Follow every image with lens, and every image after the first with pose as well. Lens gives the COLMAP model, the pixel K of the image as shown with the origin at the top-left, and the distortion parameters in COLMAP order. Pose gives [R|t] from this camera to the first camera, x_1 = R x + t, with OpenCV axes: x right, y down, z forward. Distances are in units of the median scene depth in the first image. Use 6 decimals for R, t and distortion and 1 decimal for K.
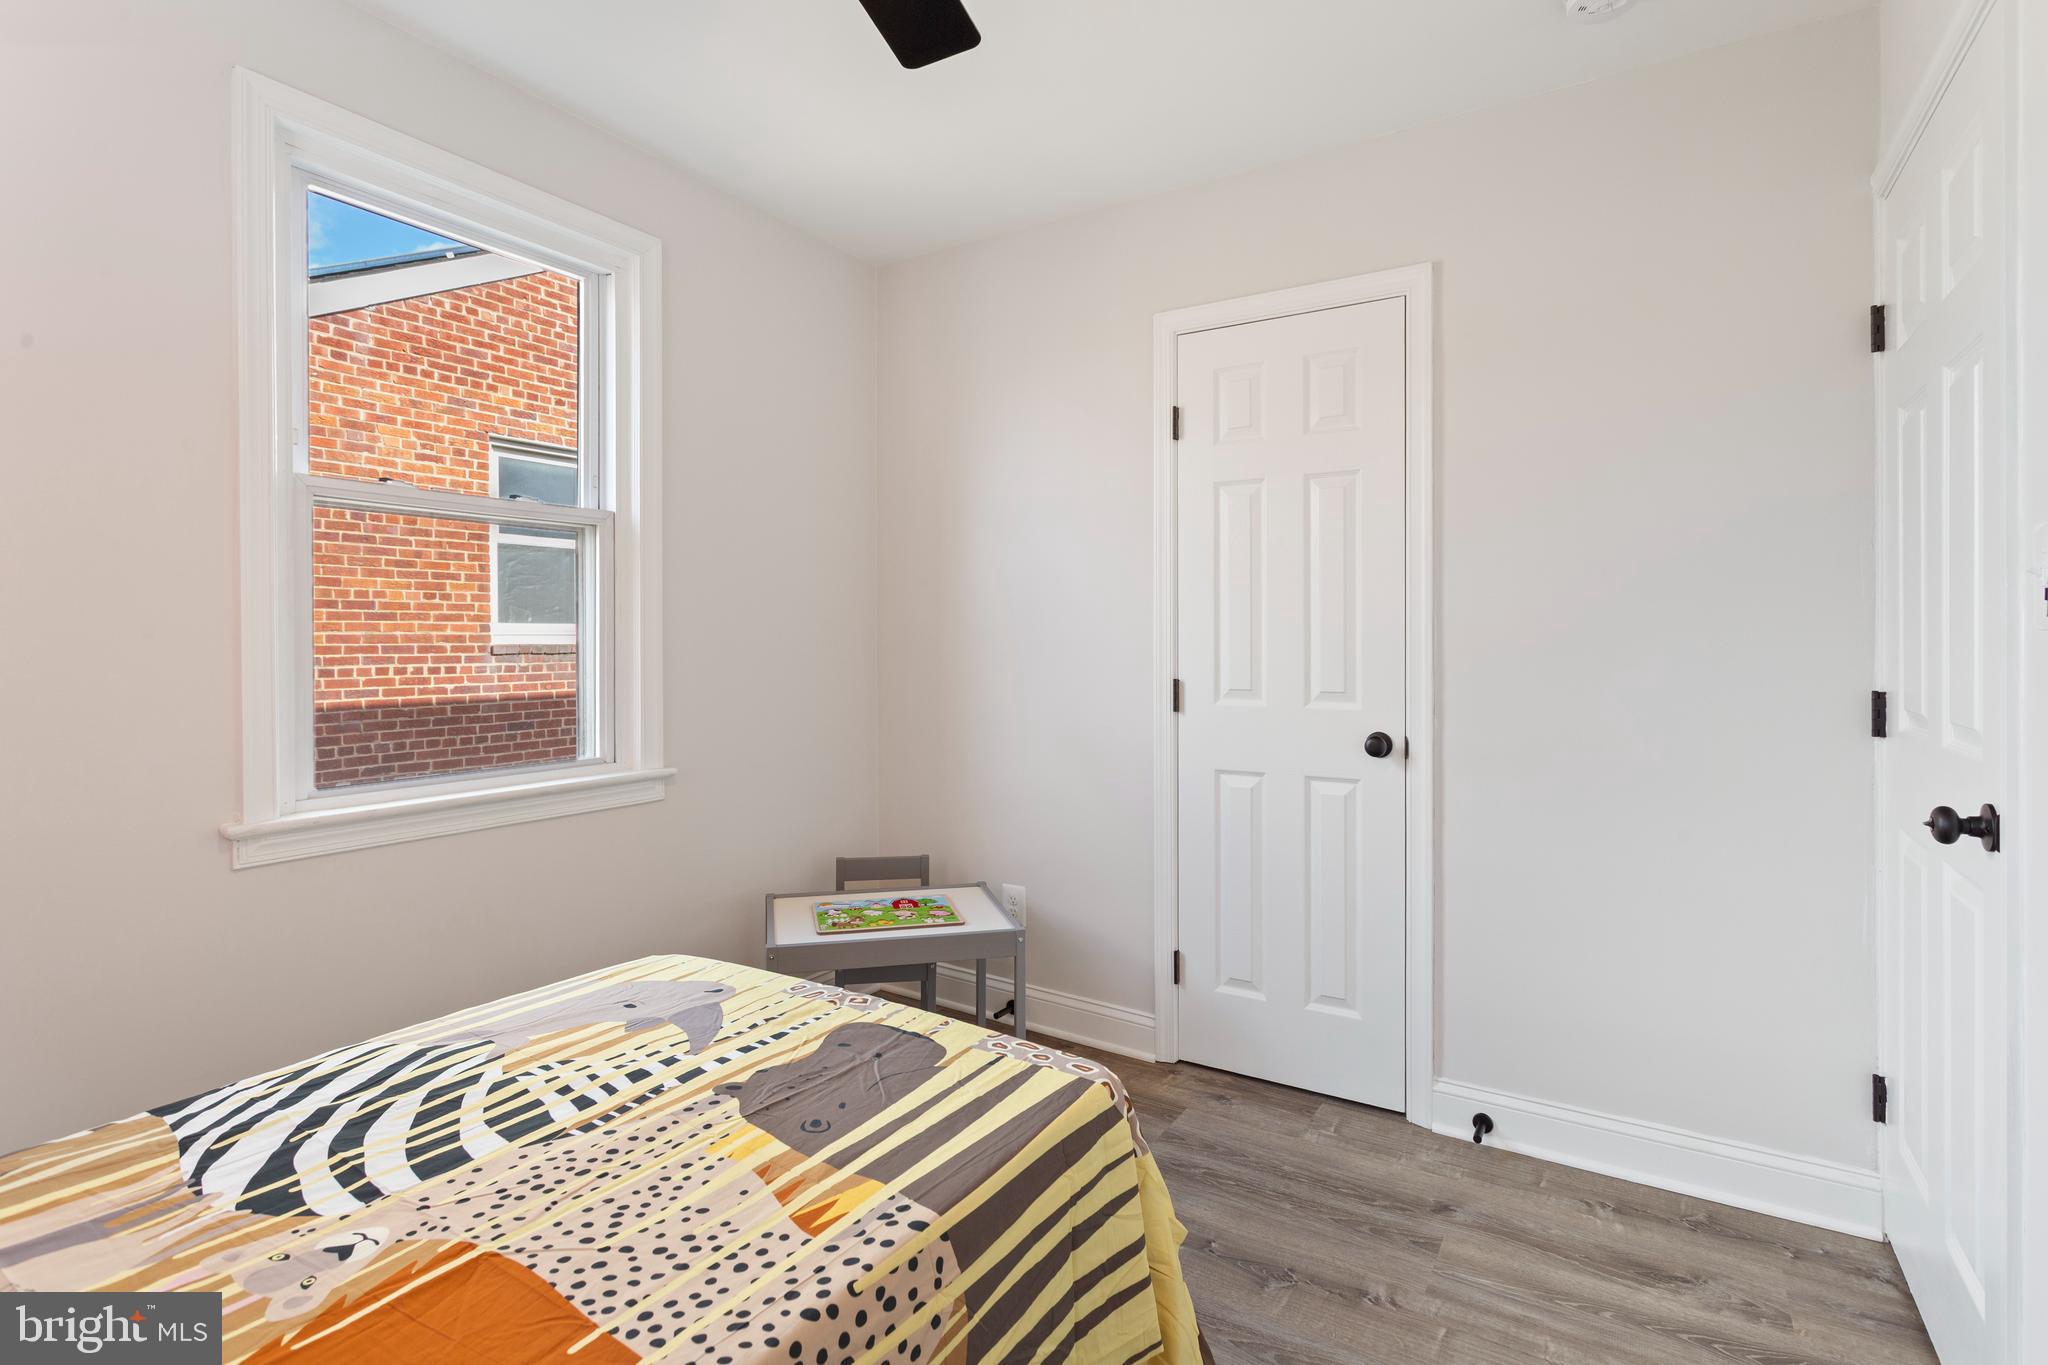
lens RADIAL K [[969.9, 0, 1024.0], [0, 969.9, 682.5], [0, 0, 1]] dist [-0.030968, -0.000078]
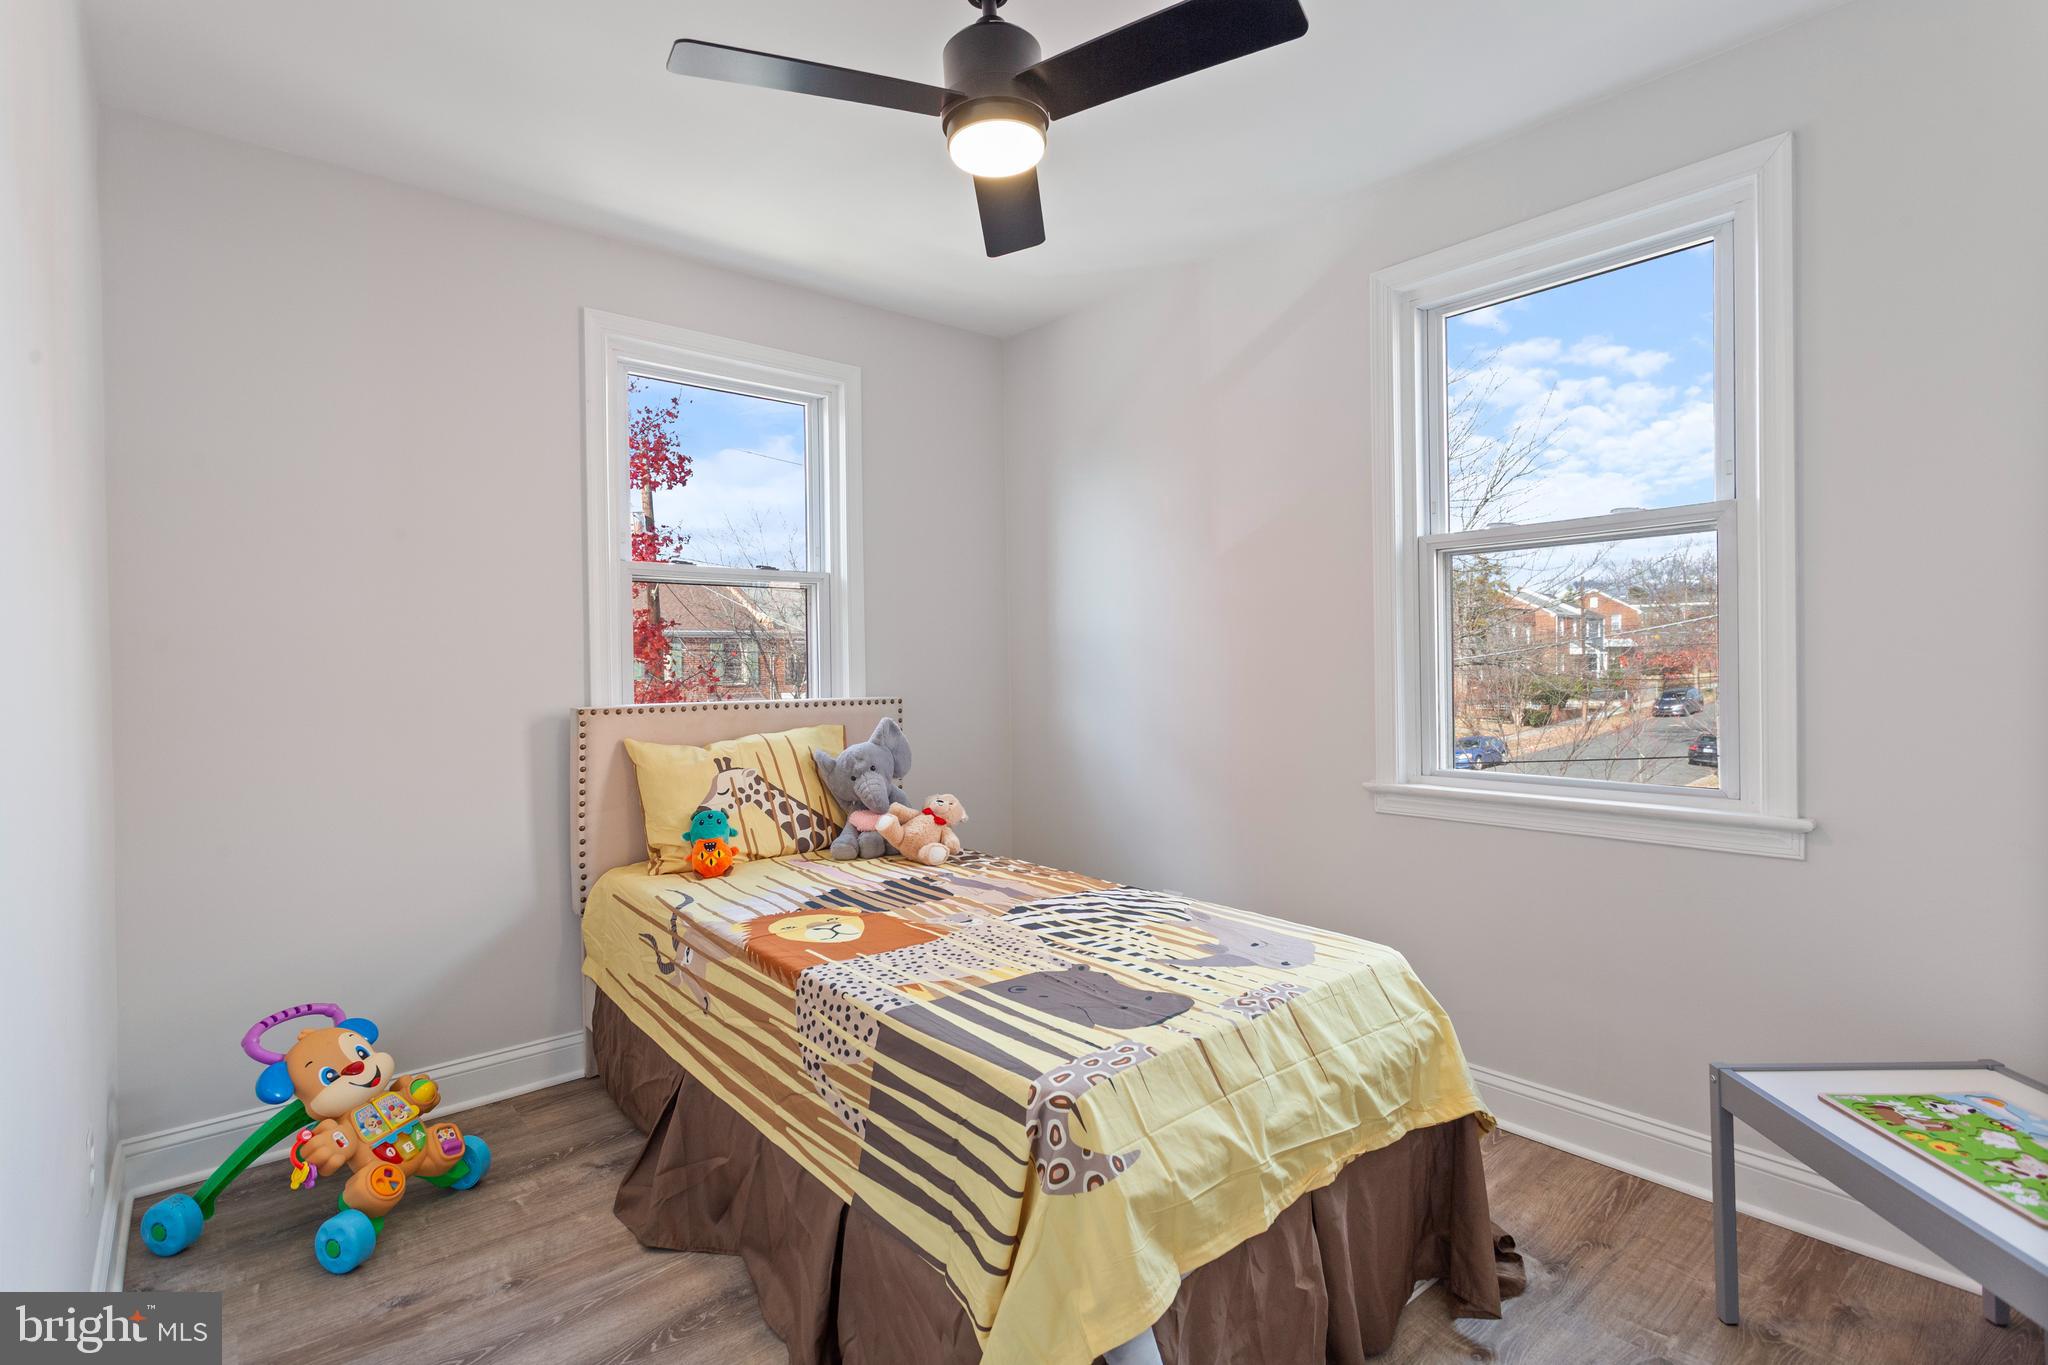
lens RADIAL K [[969.9, 0, 1024.0], [0, 969.9, 682.5], [0, 0, 1]] dist [-0.030968, -0.000078]
pose [[-0.298702, 0.014069, -0.954243, 1.107489], [-0.034694, 0.999070, 0.025590, -0.033770], [0.953716, 0.040750, -0.297936, 1.361472]]
